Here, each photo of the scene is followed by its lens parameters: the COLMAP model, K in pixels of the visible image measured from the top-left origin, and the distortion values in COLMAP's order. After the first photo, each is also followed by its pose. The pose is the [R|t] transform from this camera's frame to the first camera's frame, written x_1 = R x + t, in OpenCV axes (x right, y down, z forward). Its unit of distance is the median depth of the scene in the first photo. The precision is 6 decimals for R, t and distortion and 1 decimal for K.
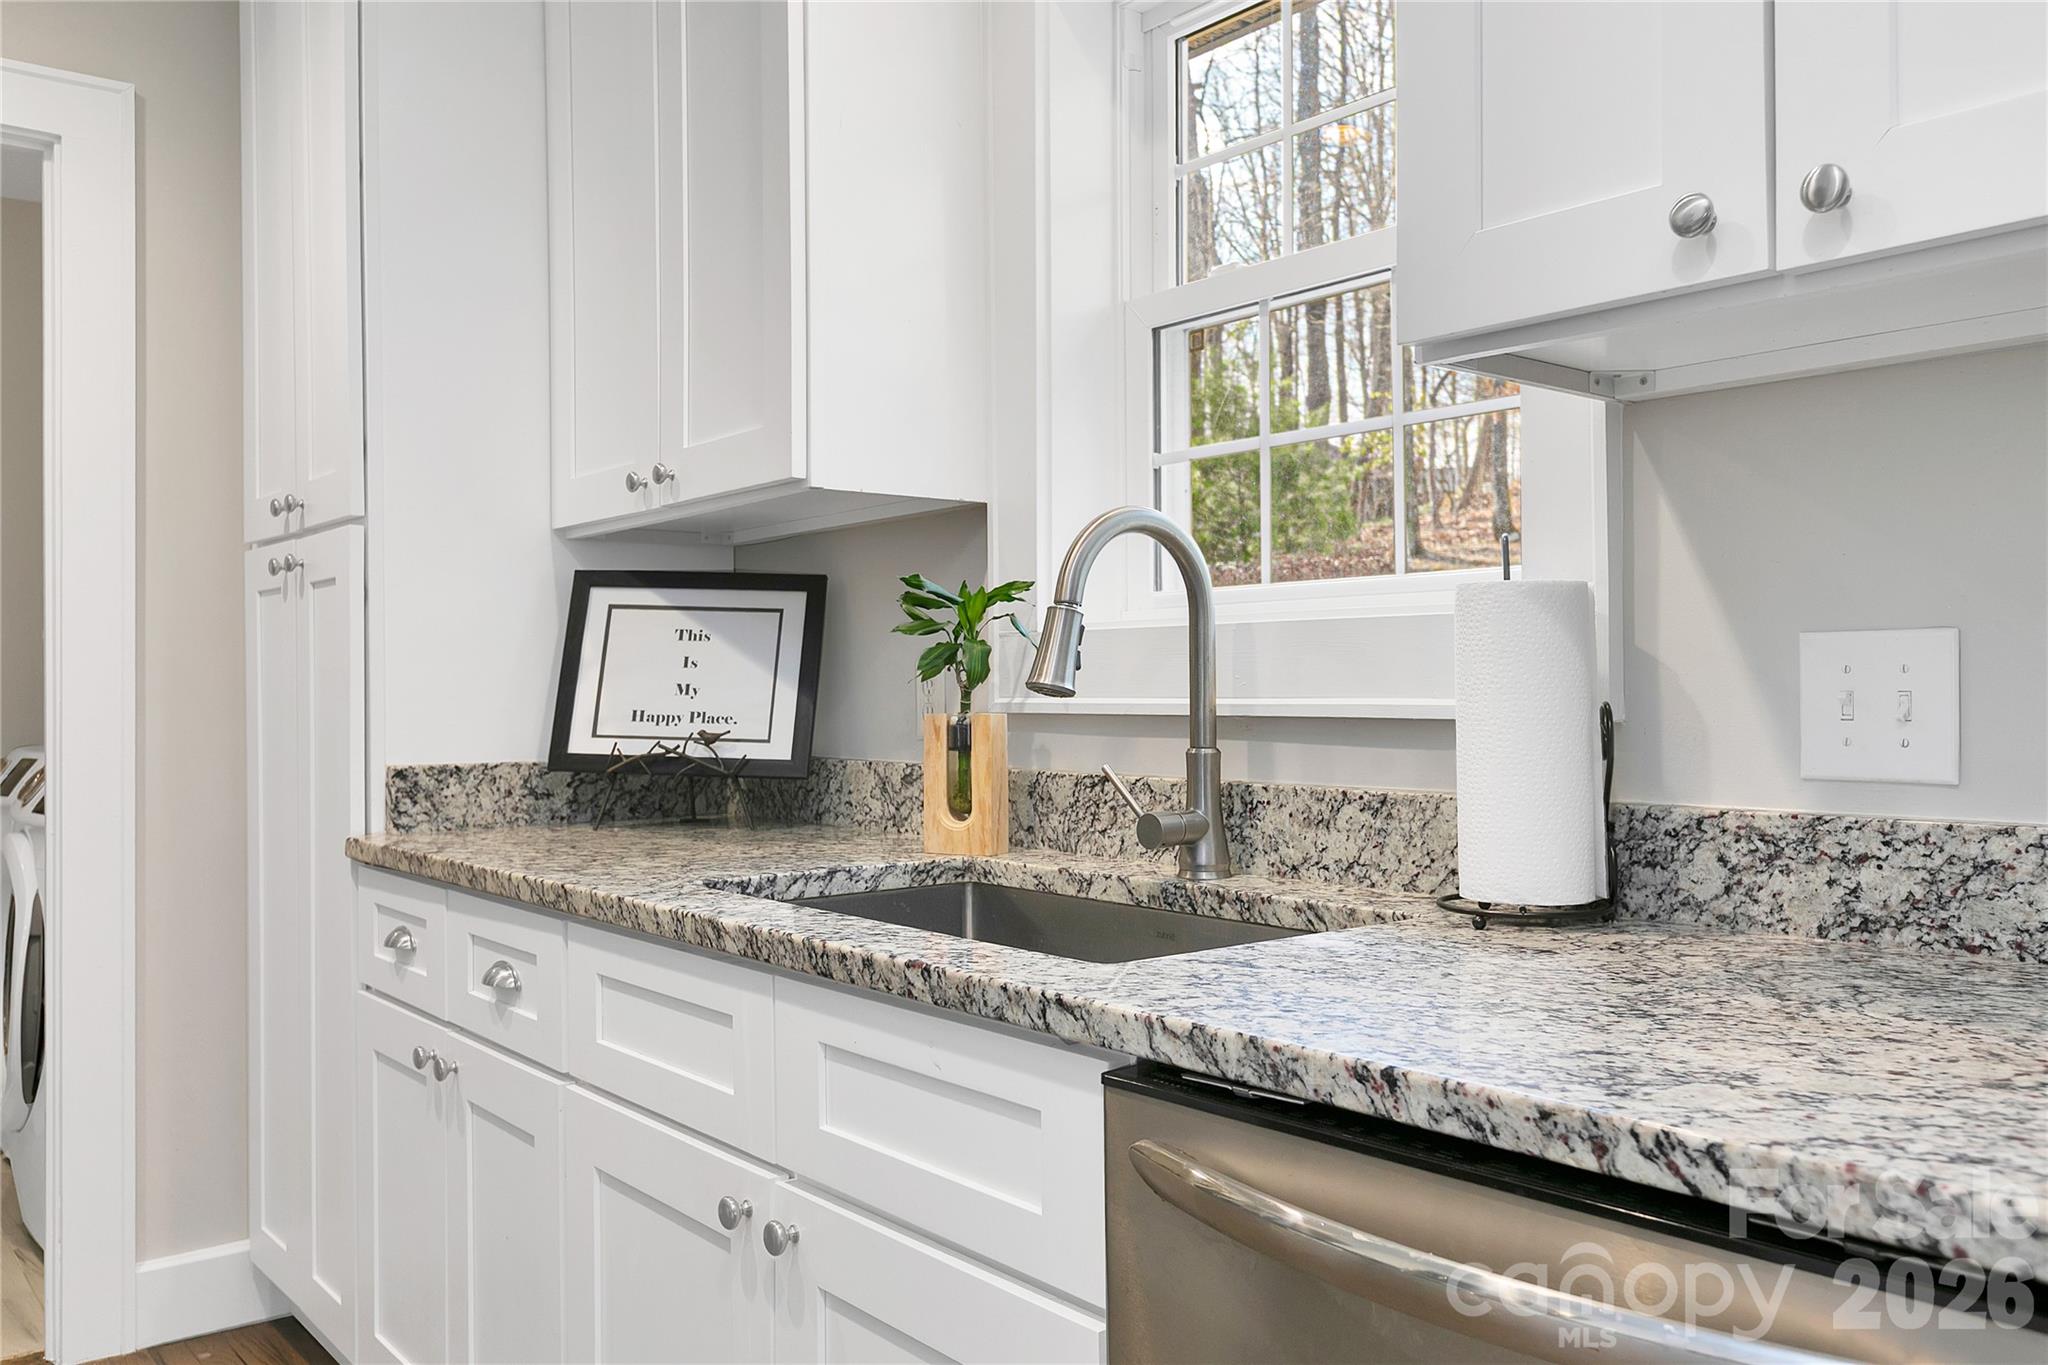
lens RADIAL K [[1632.3, 0, 1024.1], [0, 1632.3, 687.5], [0, 0, 1]] dist [0.009263, 0.002007]
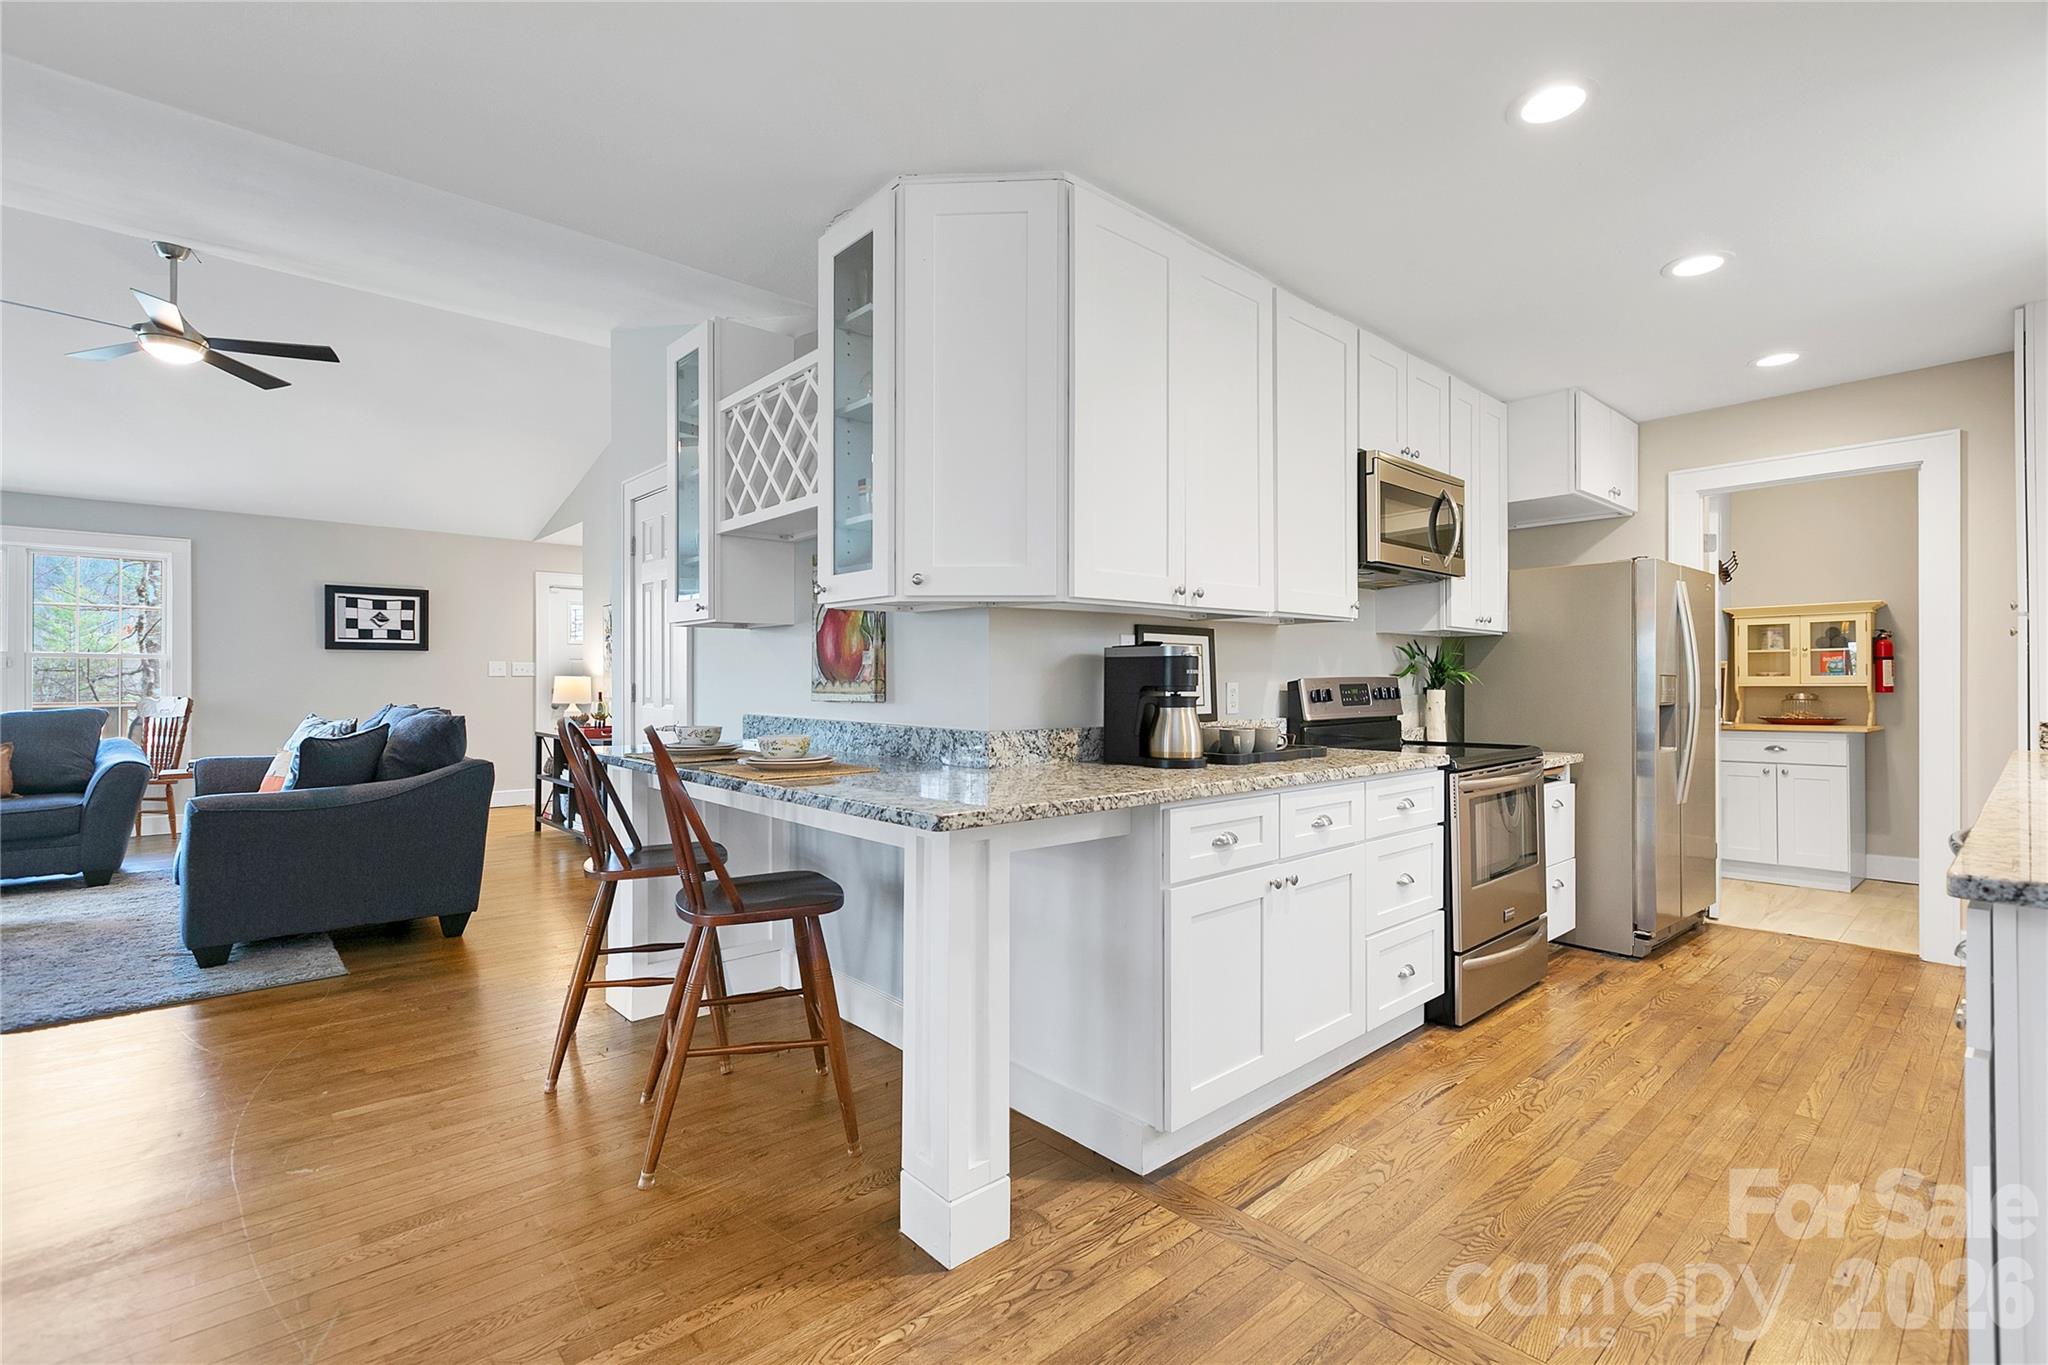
lens RADIAL K [[919.9, 0, 1031.0], [0, 919.9, 678.2], [0, 0, 1]] dist [0.003407, -0.000682]
pose [[0.062620, 0.000258, -0.998037, 0.897814], [0.001907, 0.999998, 0.000378, -0.016445], [0.998036, -0.001927, 0.062619, -0.532858]]
